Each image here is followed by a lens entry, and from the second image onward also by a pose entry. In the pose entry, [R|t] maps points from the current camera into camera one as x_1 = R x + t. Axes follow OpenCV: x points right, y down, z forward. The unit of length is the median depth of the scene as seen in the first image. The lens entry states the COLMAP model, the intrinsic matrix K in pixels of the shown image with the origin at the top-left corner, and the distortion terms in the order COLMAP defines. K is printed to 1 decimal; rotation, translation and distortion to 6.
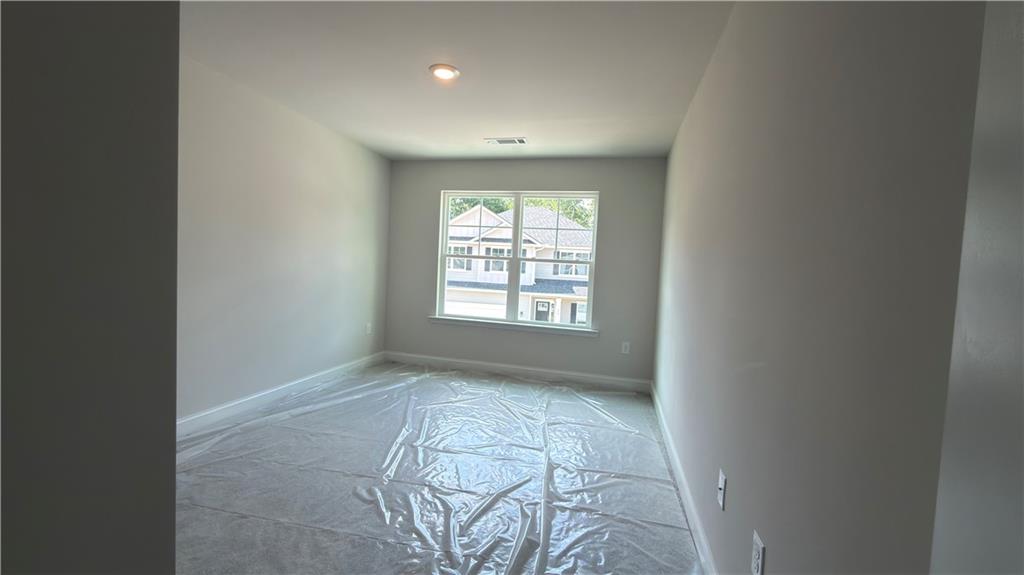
lens RADIAL K [[413.0, 0, 512.0], [0, 413.0, 287.5], [0, 0, 1]] dist [0.001036, 0.000032]
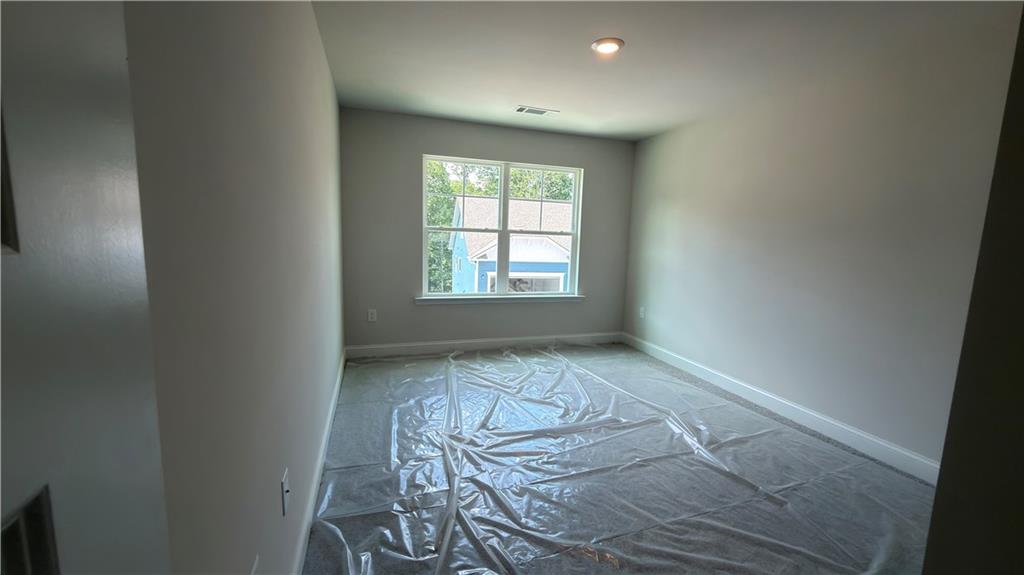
lens RADIAL K [[423.1, 0, 514.8], [0, 423.1, 296.1], [0, 0, 1]] dist [-0.000318, 0.000040]
pose [[0.829419, -0.097992, 0.549965, -0.568646], [0.036605, 0.991912, 0.121532, -0.039622], [-0.557426, -0.080669, 0.826298, 0.149626]]
